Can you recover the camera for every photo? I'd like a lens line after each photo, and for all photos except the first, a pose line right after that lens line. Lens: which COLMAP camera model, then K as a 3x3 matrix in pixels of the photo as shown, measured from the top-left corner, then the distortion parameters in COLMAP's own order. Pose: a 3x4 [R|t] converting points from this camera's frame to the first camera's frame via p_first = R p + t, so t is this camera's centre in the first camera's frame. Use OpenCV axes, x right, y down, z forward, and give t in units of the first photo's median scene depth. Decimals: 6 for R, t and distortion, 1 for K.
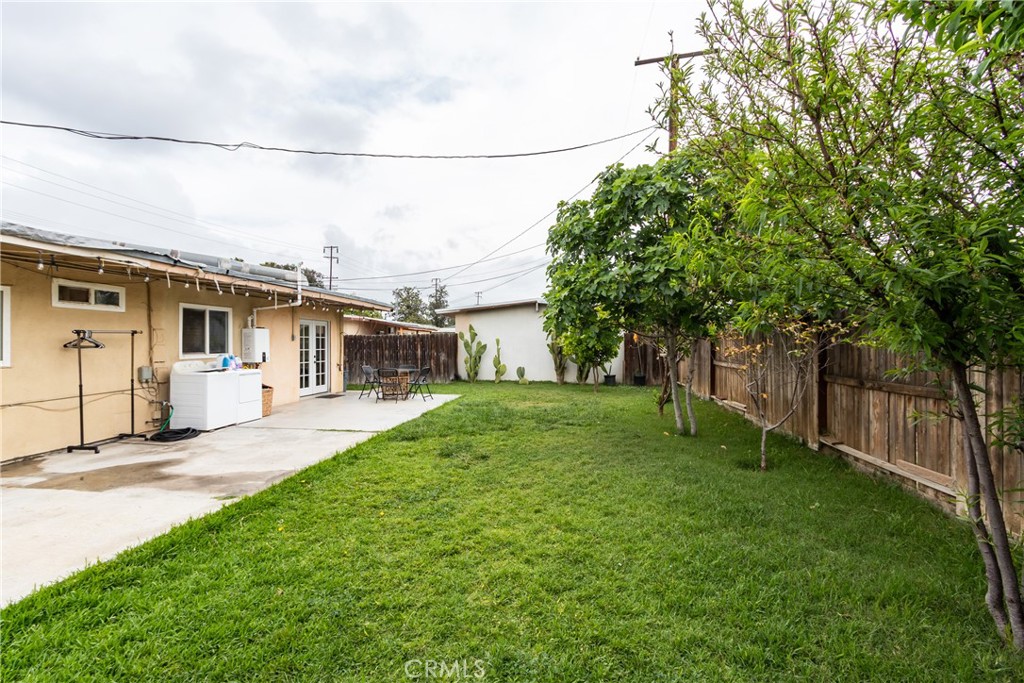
lens RADIAL K [[467.1, 0, 502.6], [0, 467.1, 344.2], [0, 0, 1]] dist [0.004763, -0.001339]
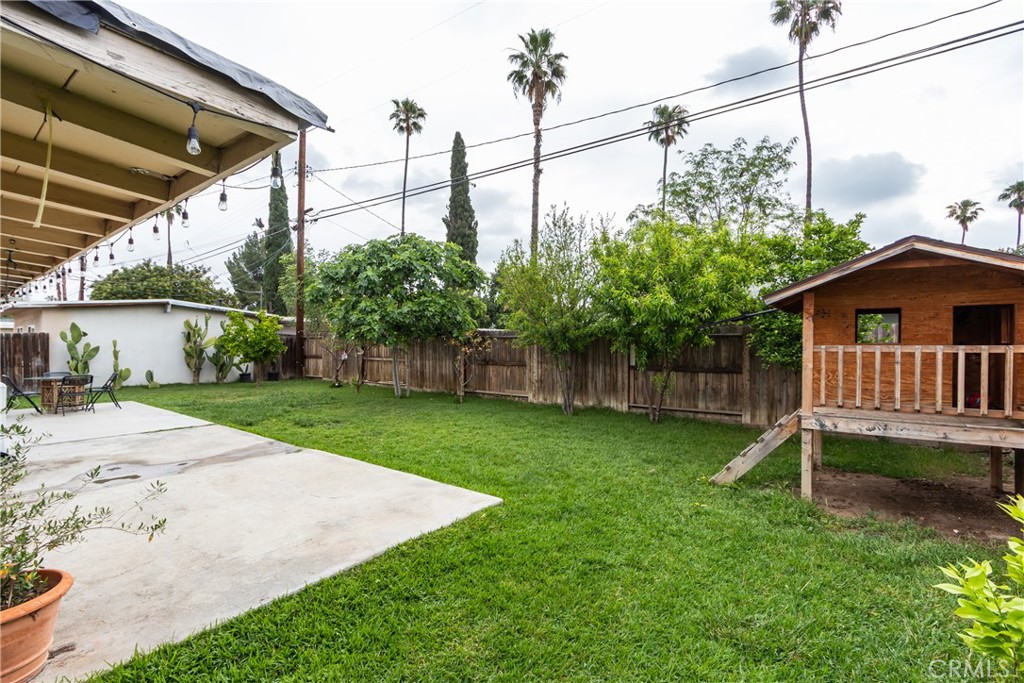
lens RADIAL K [[467.1, 0, 501.5], [0, 467.1, 343.8], [0, 0, 1]] dist [0.004763, -0.001339]
pose [[0.491031, 0.001167, 0.871141, -0.995902], [-0.001656, 0.999999, -0.000406, -0.011906], [-0.871140, -0.001244, 0.491032, -0.197387]]
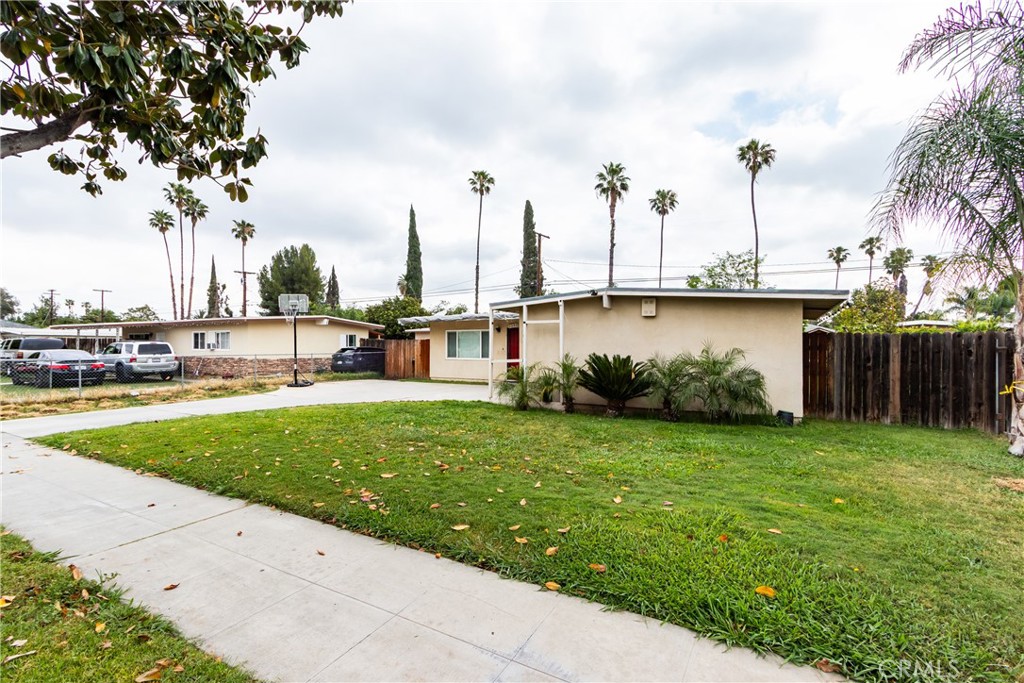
lens RADIAL K [[467.1, 0, 496.1], [0, 467.1, 350.1], [0, 0, 1]] dist [0.004763, -0.001339]
pose [[0.362484, -0.004439, 0.931979, -4.414009], [-0.001290, 0.999985, 0.005265, 0.013857], [-0.931989, -0.003111, 0.362473, 0.631895]]
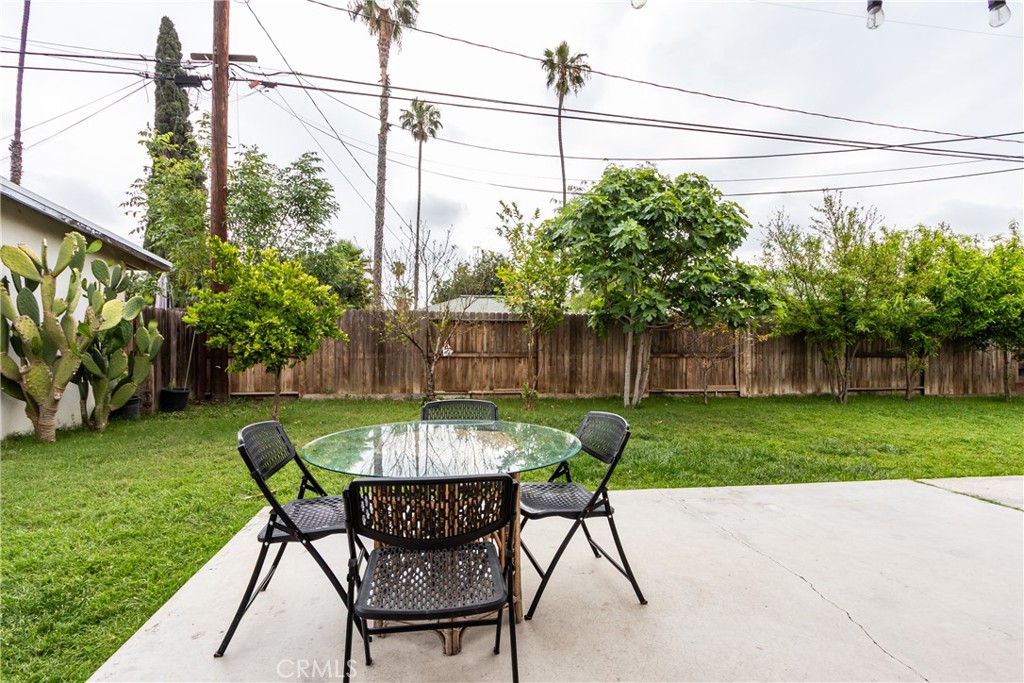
lens RADIAL K [[467.1, 0, 498.8], [0, 467.1, 347.7], [0, 0, 1]] dist [0.004763, -0.001339]
pose [[-0.305142, -0.006346, 0.952286, -0.692887], [-0.004143, 0.999977, 0.005336, 0.032186], [-0.952298, -0.002317, -0.305161, 1.783944]]
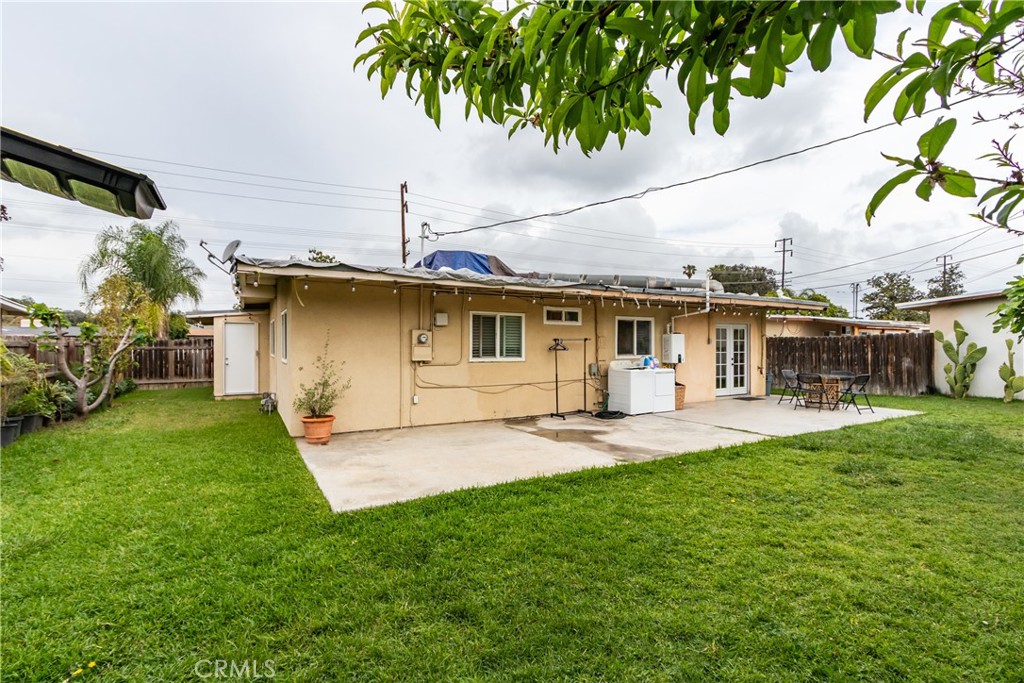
lens RADIAL K [[467.1, 0, 499.4], [0, 467.1, 344.4], [0, 0, 1]] dist [0.004763, -0.001339]
pose [[0.616454, -0.001388, -0.787390, 0.170847], [0.000282, 0.999999, -0.001542, -0.007884], [0.787391, 0.000729, 0.616453, -0.083302]]
